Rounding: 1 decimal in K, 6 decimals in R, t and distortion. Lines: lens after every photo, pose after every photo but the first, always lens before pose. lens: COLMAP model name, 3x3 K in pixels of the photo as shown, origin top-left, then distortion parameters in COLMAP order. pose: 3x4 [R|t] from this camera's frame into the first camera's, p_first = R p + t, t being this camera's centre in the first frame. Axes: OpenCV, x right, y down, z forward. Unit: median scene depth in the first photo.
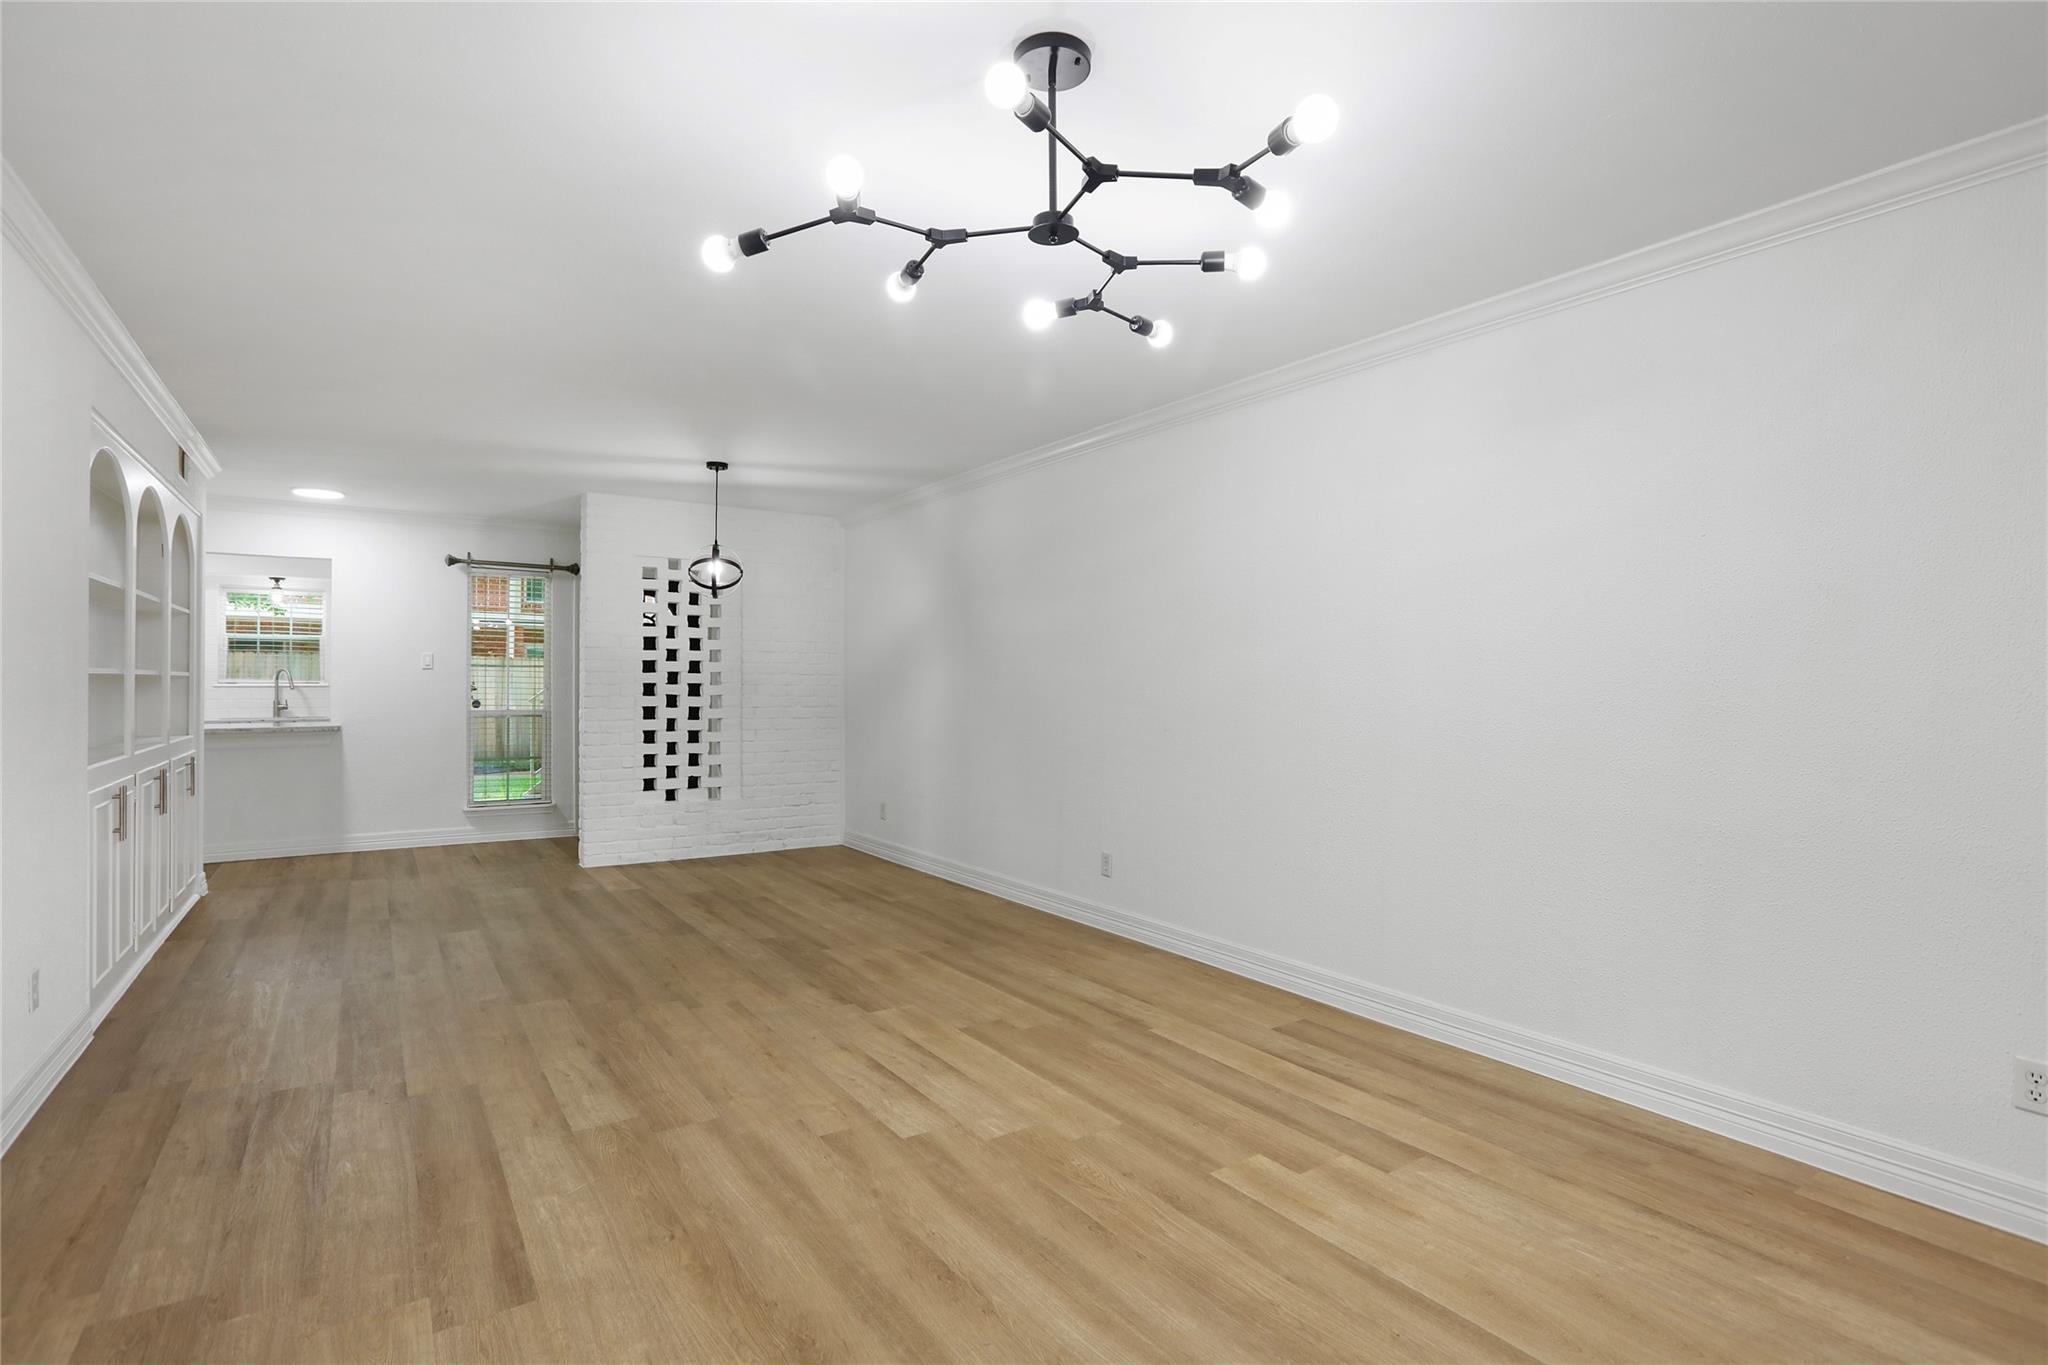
lens RADIAL K [[972.6, 0, 1024.7], [0, 972.6, 682.9], [0, 0, 1]] dist [-0.054077, 0.023690]
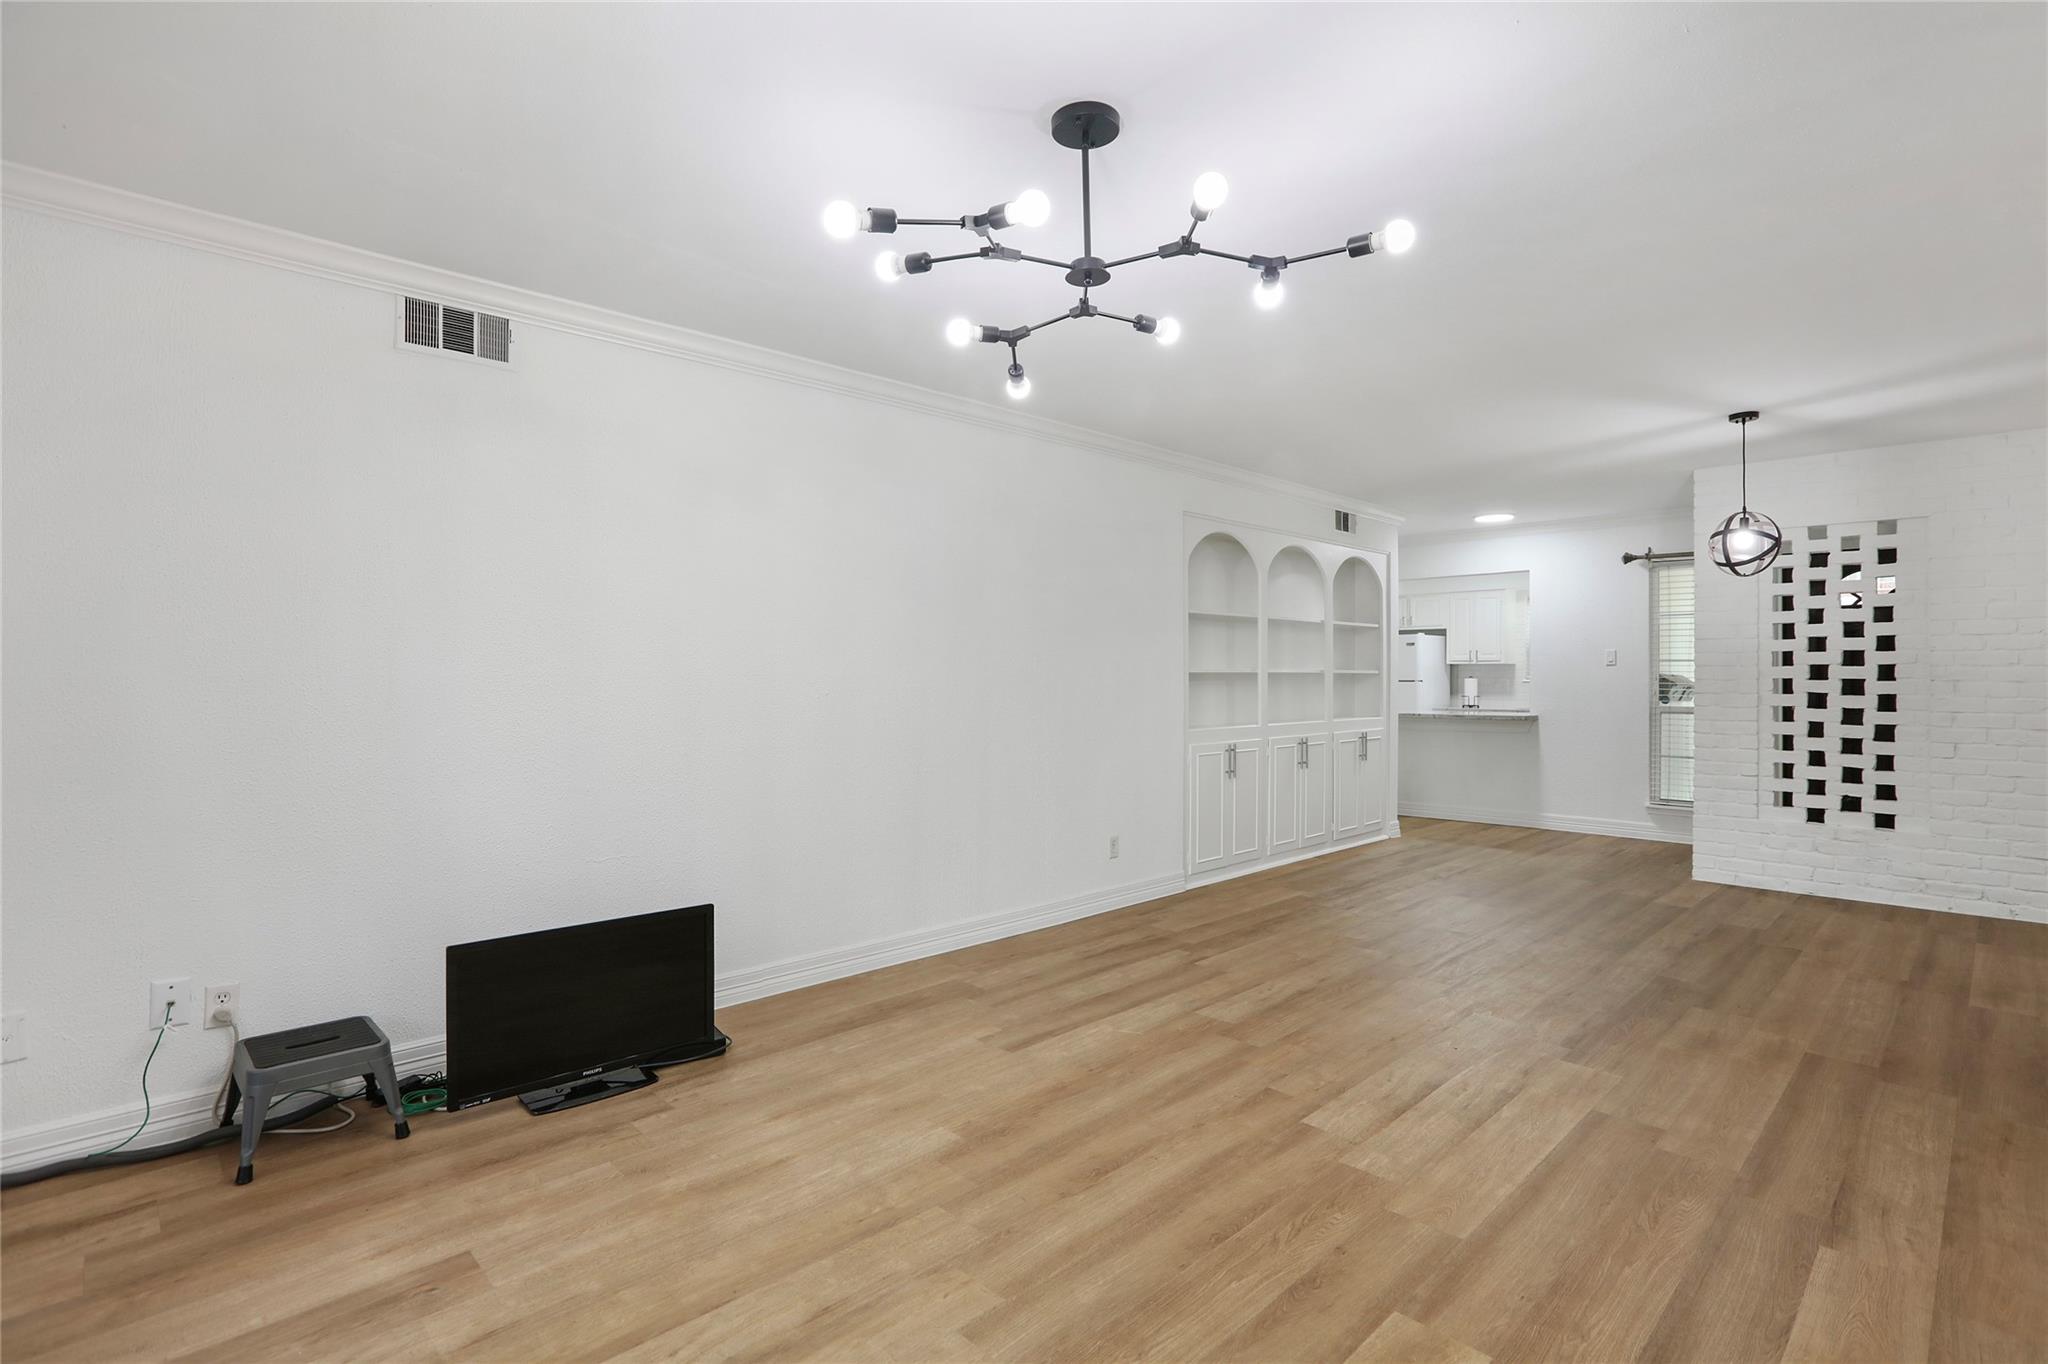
lens RADIAL K [[985.5, 0, 1036.5], [0, 985.5, 678.8], [0, 0, 1]] dist [-0.025899, 0.009459]
pose [[0.181287, -0.001983, -0.983428, 0.667584], [0.000167, 0.999998, -0.001986, 0.004288], [0.983430, 0.000196, 0.181287, 0.422073]]
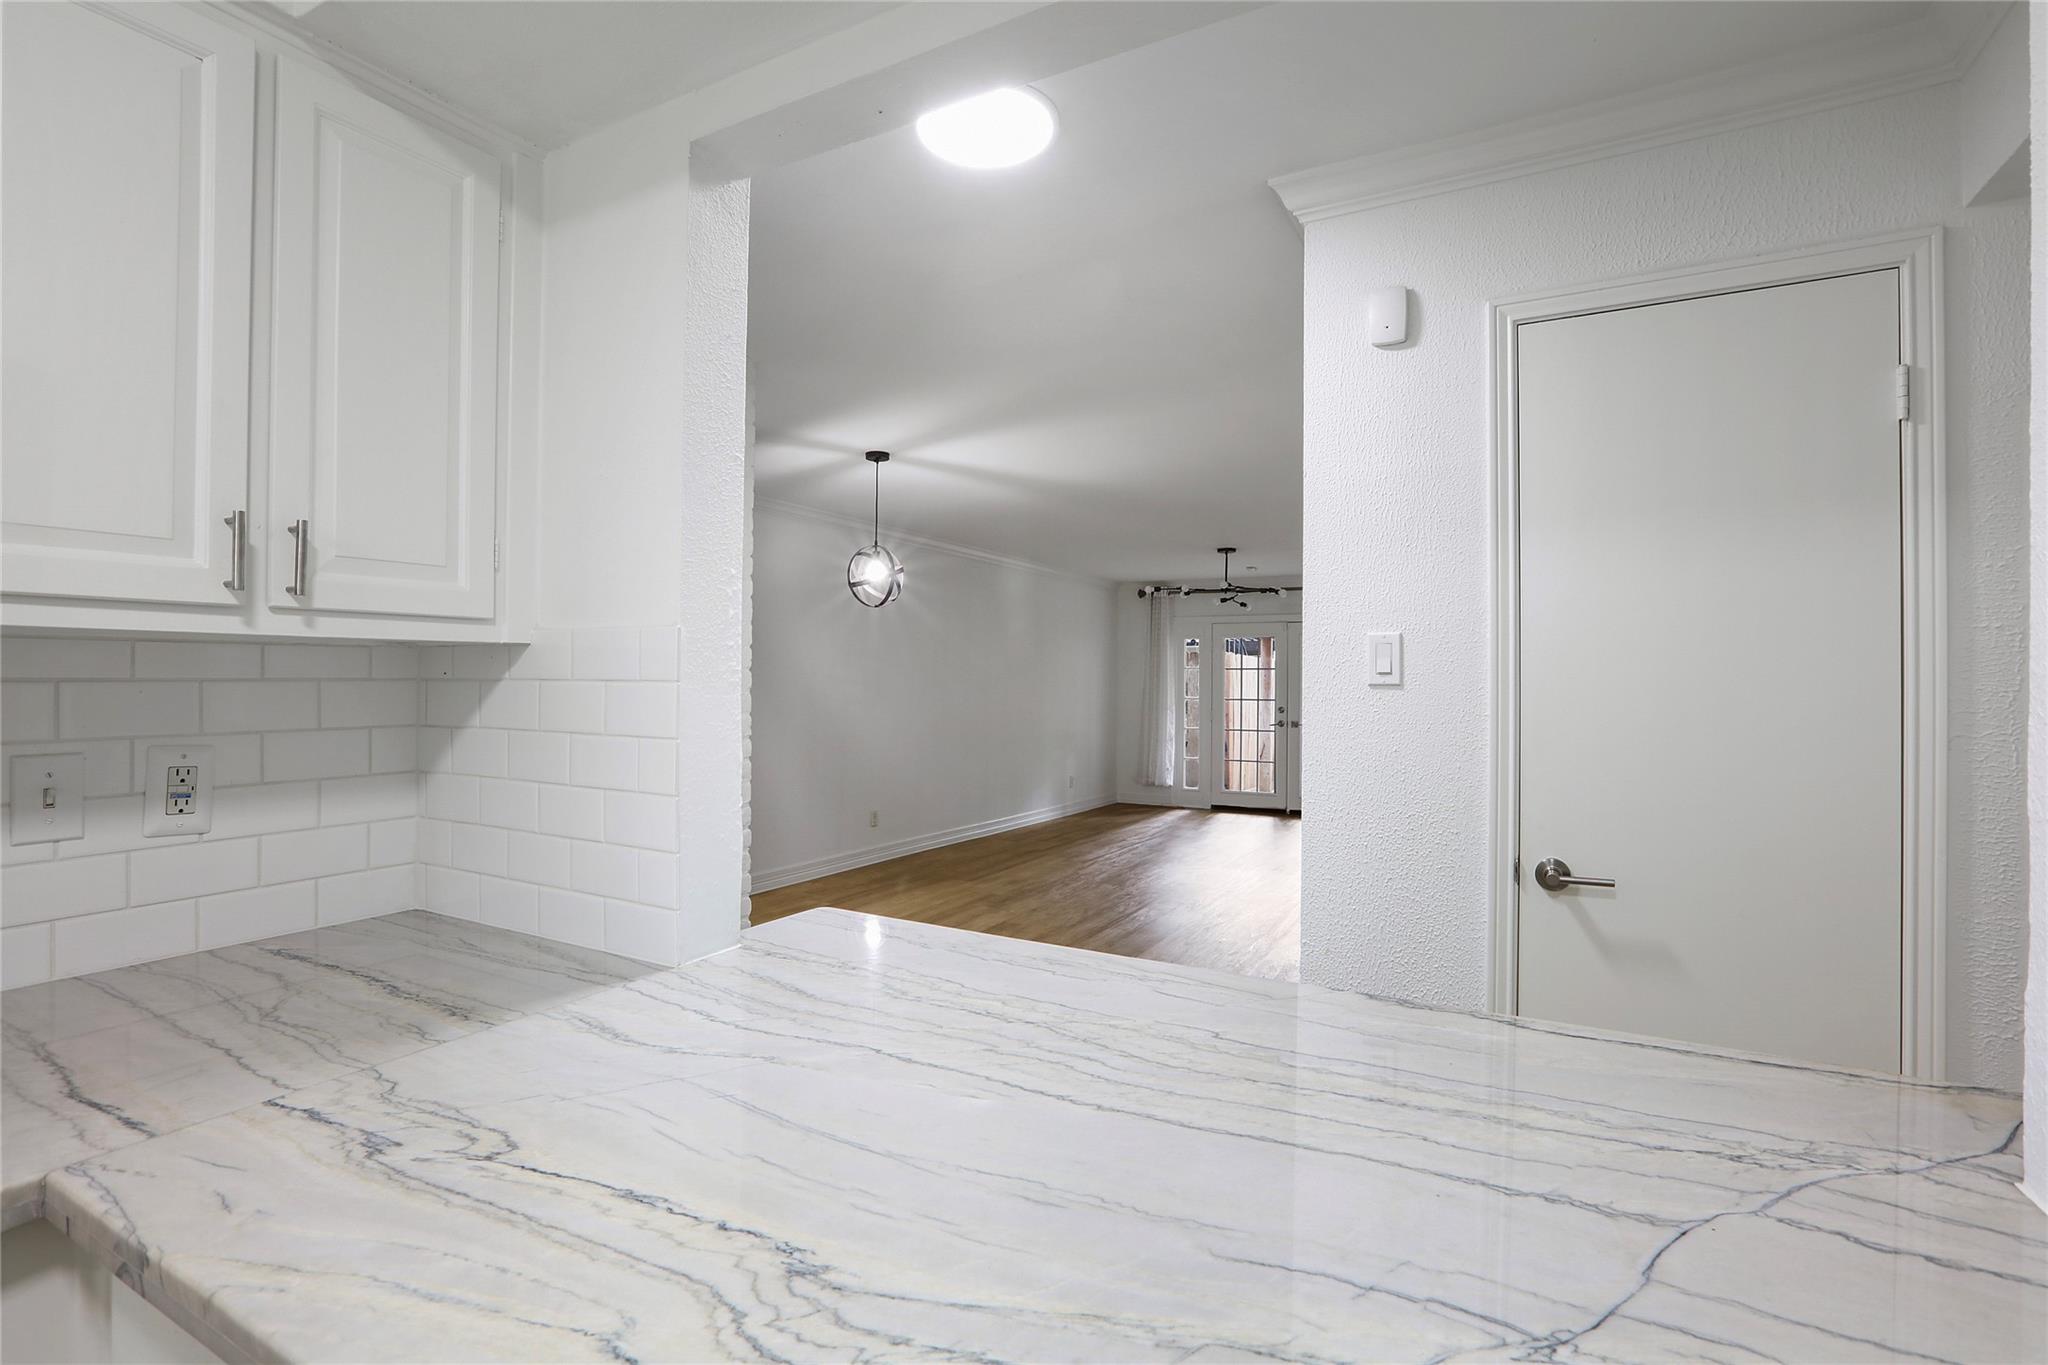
lens RADIAL K [[963.4, 0, 1018.2], [0, 963.4, 677.9], [0, 0, 1]] dist [-0.054612, 0.022851]
pose [[-0.443656, -0.000172, 0.896197, -1.960136], [-0.009953, 0.999939, -0.004735, -0.034660], [-0.896142, -0.011020, -0.443630, 2.149444]]
